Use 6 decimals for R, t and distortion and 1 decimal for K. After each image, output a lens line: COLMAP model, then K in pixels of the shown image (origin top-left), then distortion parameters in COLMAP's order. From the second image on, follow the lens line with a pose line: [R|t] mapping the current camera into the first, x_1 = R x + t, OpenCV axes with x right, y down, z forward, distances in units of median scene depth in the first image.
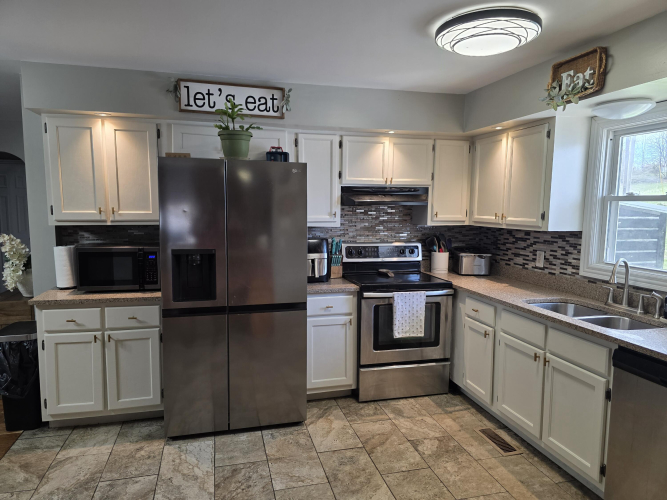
lens RADIAL K [[446.8, 0, 332.6], [0, 446.8, 253.5], [0, 0, 1]] dist [0.069902, -0.067558]
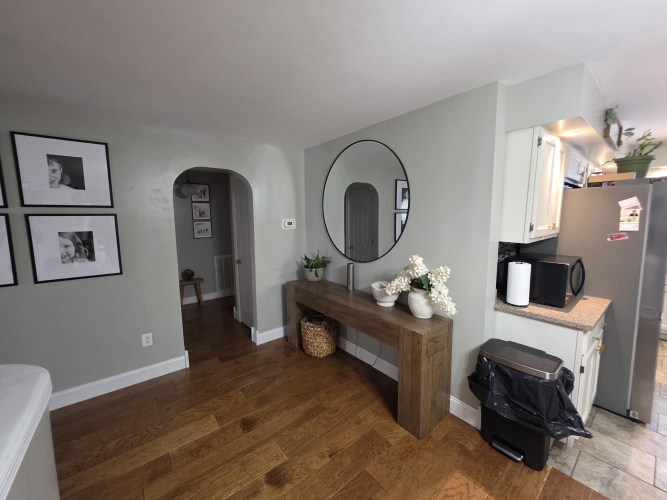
lens RADIAL K [[265.8, 0, 330.7], [0, 265.8, 246.3], [0, 0, 1]] dist [-0.001324, 0.001184]
pose [[0.917765, -0.065181, 0.391738, -1.250846], [0.063566, 0.997831, 0.017105, -0.093998], [-0.392003, 0.009203, 0.919918, 0.653578]]
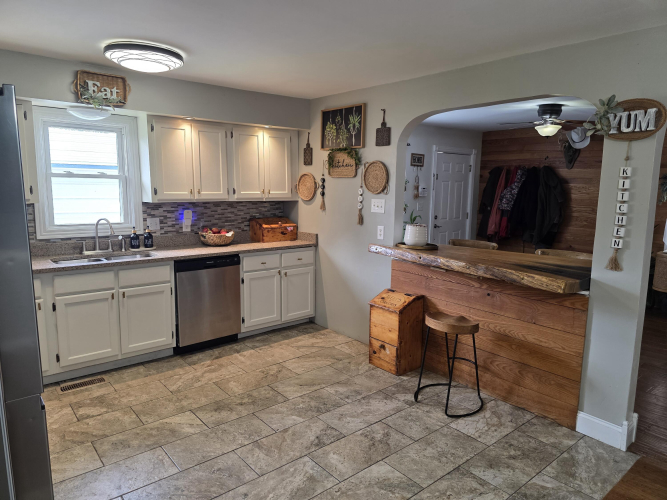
lens RADIAL K [[446.8, 0, 334.8], [0, 446.8, 250.6], [0, 0, 1]] dist [0.069902, -0.067558]
pose [[-0.427174, -0.145757, 0.892344, -0.867723], [0.076763, 0.977511, 0.196416, -0.099044], [-0.900905, 0.152403, -0.406379, 0.808912]]
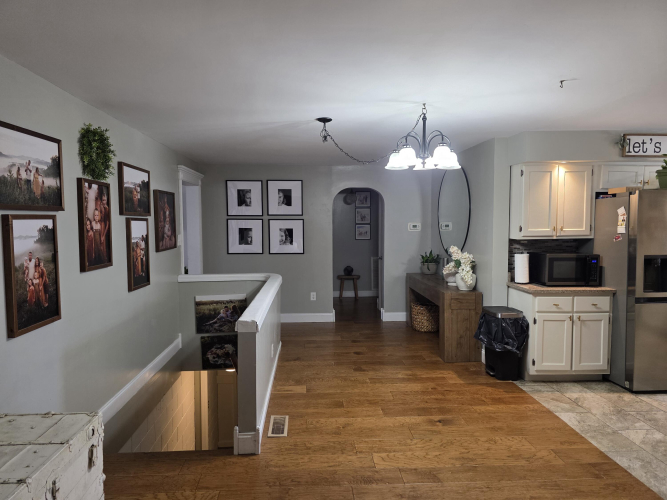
lens RADIAL K [[446.8, 0, 325.6], [0, 446.8, 248.7], [0, 0, 1]] dist [0.069902, -0.067558]
pose [[0.976899, -0.004258, -0.213660, -0.929296], [-0.006146, 0.998828, -0.048008, 0.041266], [0.213614, 0.048212, 0.975728, -0.544455]]
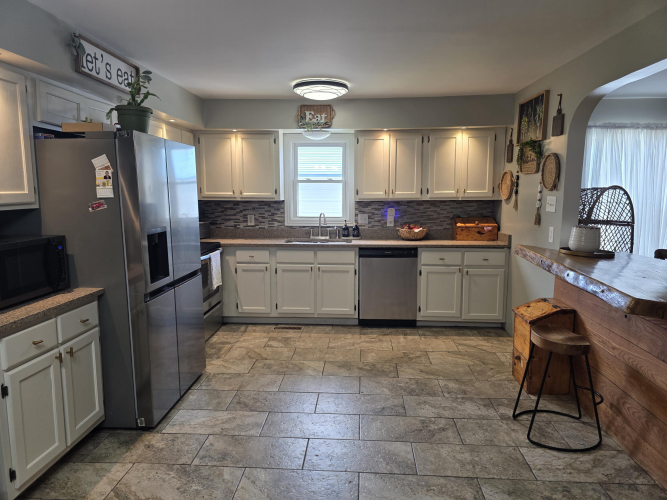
lens RADIAL K [[446.8, 0, 330.9], [0, 446.8, 253.2], [0, 0, 1]] dist [0.069902, -0.067558]
pose [[0.319709, -0.142299, 0.936769, -1.028118], [0.103870, 0.987964, 0.114625, -0.026505], [-0.941805, 0.060655, 0.330642, 0.289313]]
